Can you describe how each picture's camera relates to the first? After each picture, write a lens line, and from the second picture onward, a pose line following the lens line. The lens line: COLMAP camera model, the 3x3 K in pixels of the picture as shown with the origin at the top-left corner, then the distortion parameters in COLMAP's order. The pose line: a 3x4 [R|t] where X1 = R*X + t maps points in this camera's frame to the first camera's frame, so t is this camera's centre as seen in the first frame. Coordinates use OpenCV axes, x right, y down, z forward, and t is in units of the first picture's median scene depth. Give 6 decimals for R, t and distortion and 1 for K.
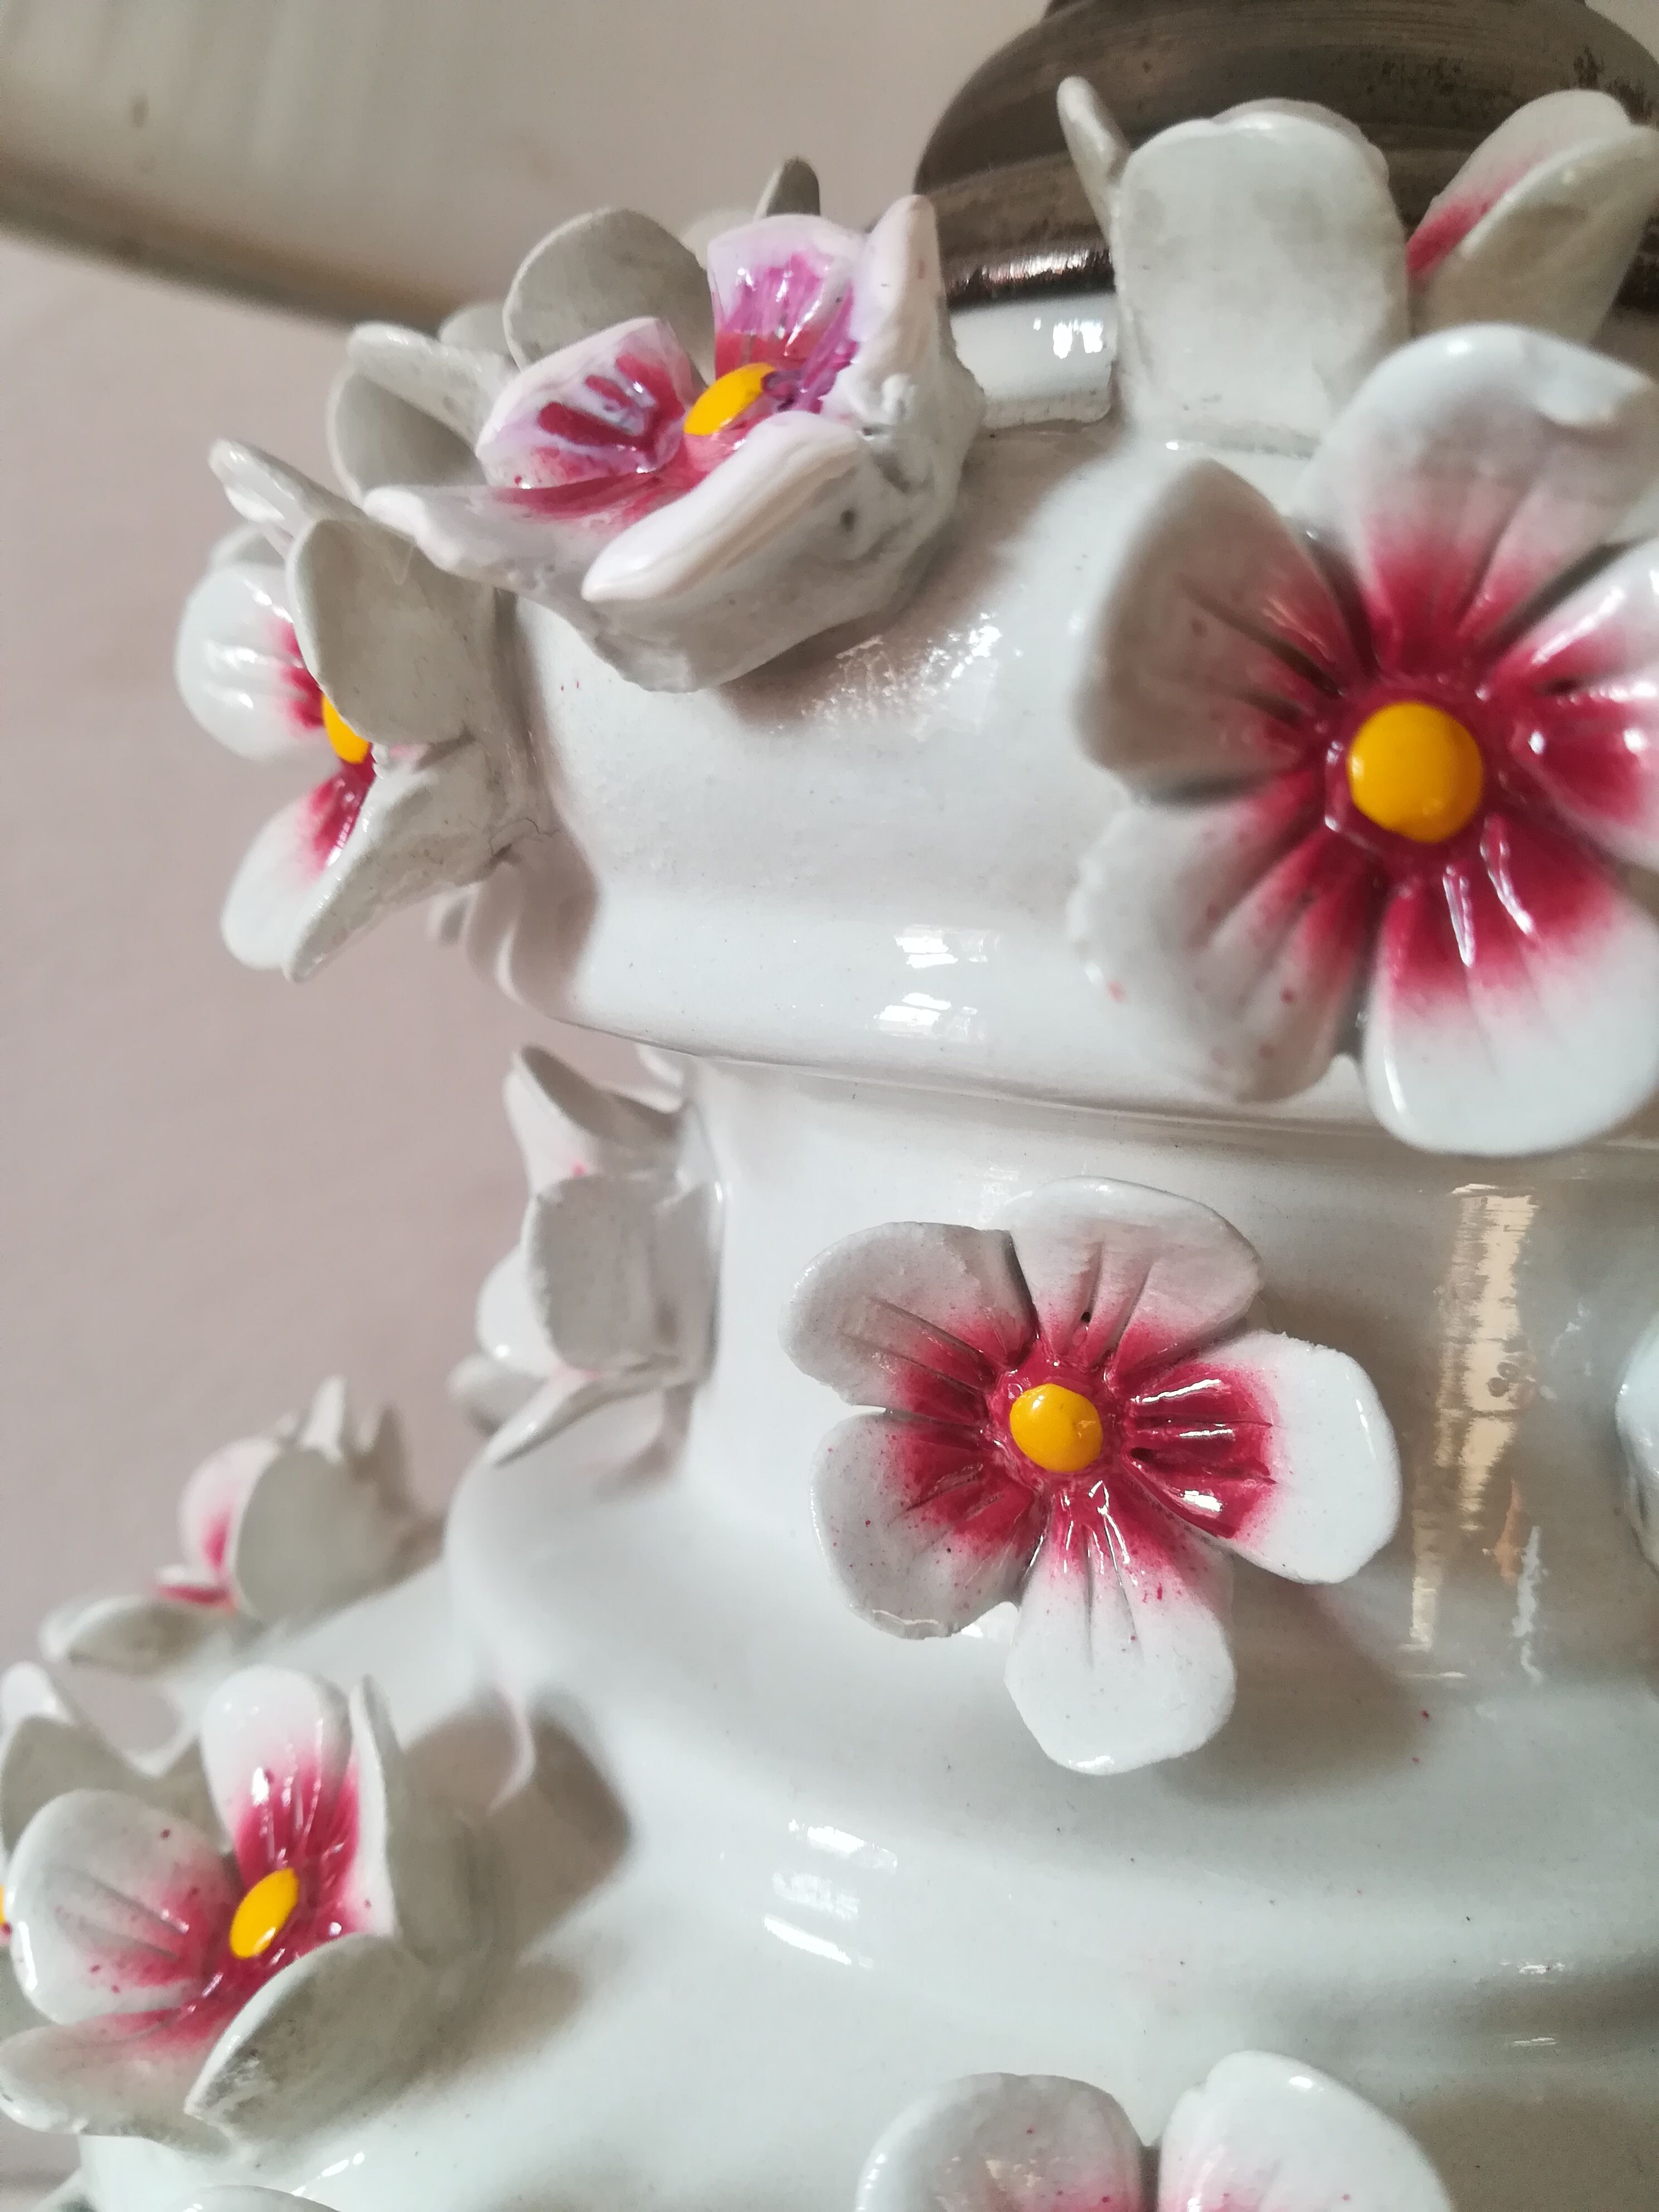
lens RADIAL K [[1695.3, 0, 829.5], [0, 1695.3, 1106.0], [0, 0, 1]] dist [0.033947, -0.073011]
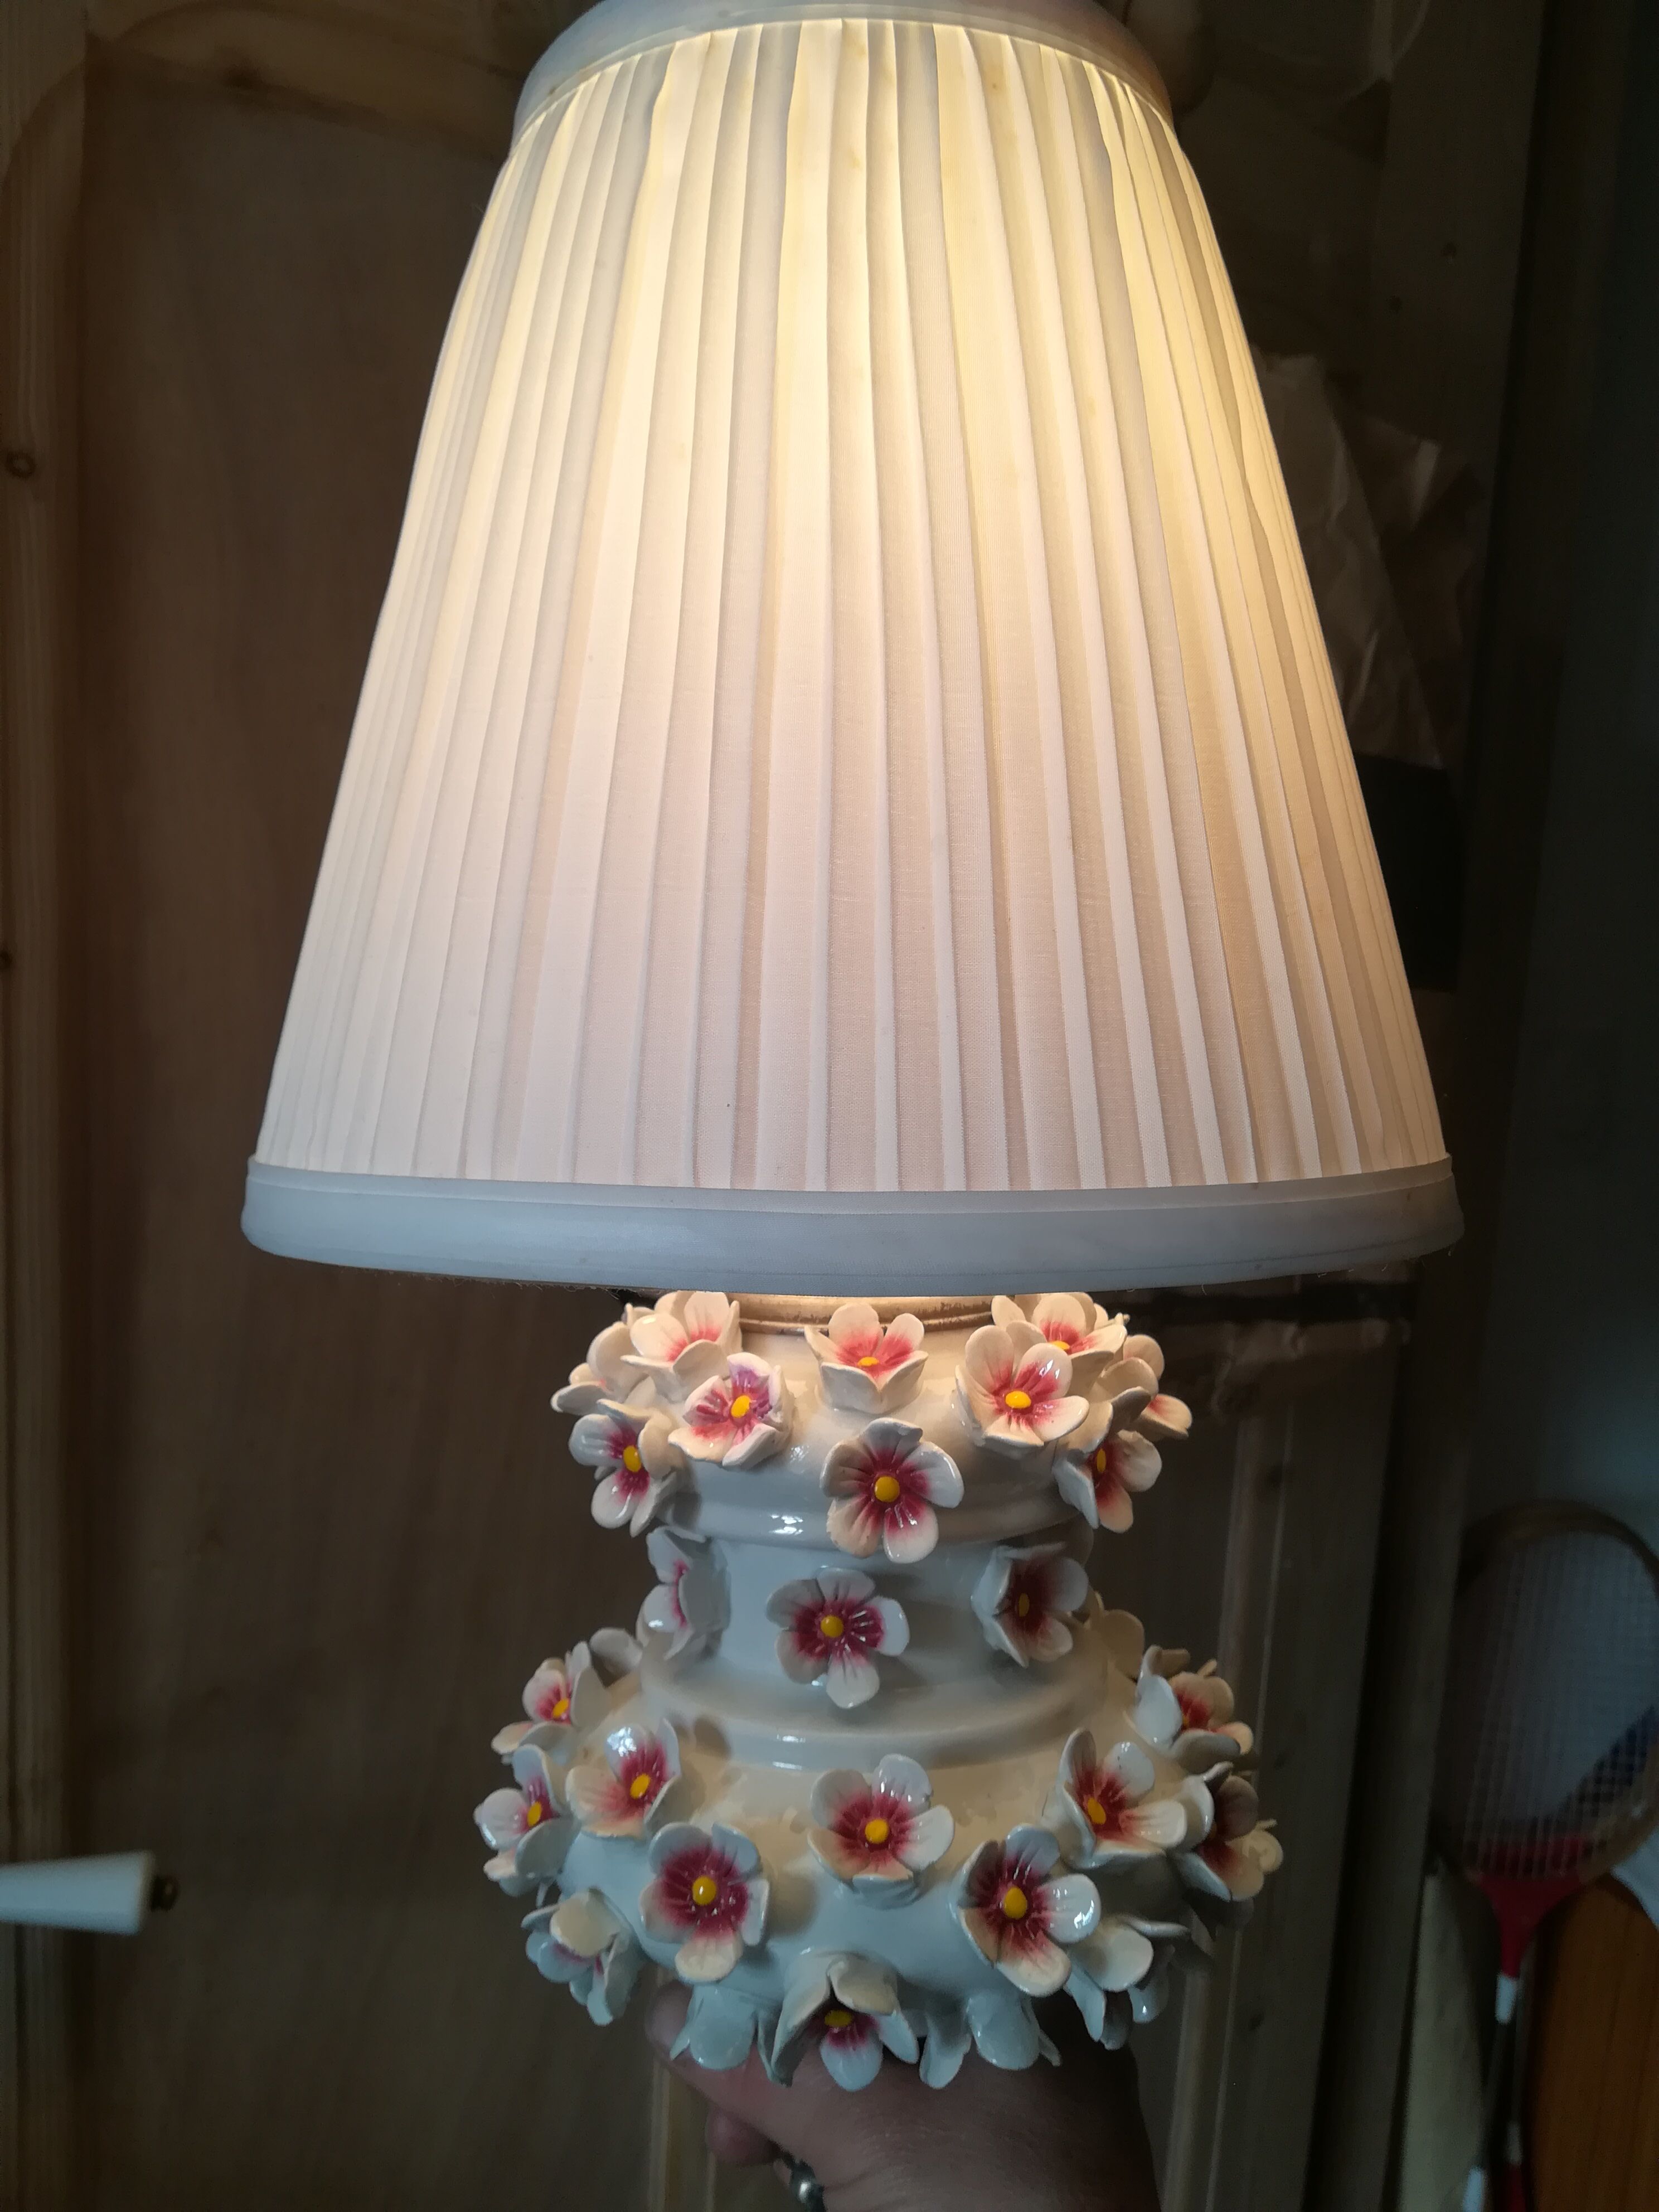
lens RADIAL K [[1695.3, 0, 829.5], [0, 1695.3, 1106.0], [0, 0, 1]] dist [0.033947, -0.073011]
pose [[0.984431, -0.078963, 0.157033, -0.430481], [0.097212, 0.988926, -0.112137, -0.610826], [-0.146440, 0.125657, 0.981206, -3.275775]]
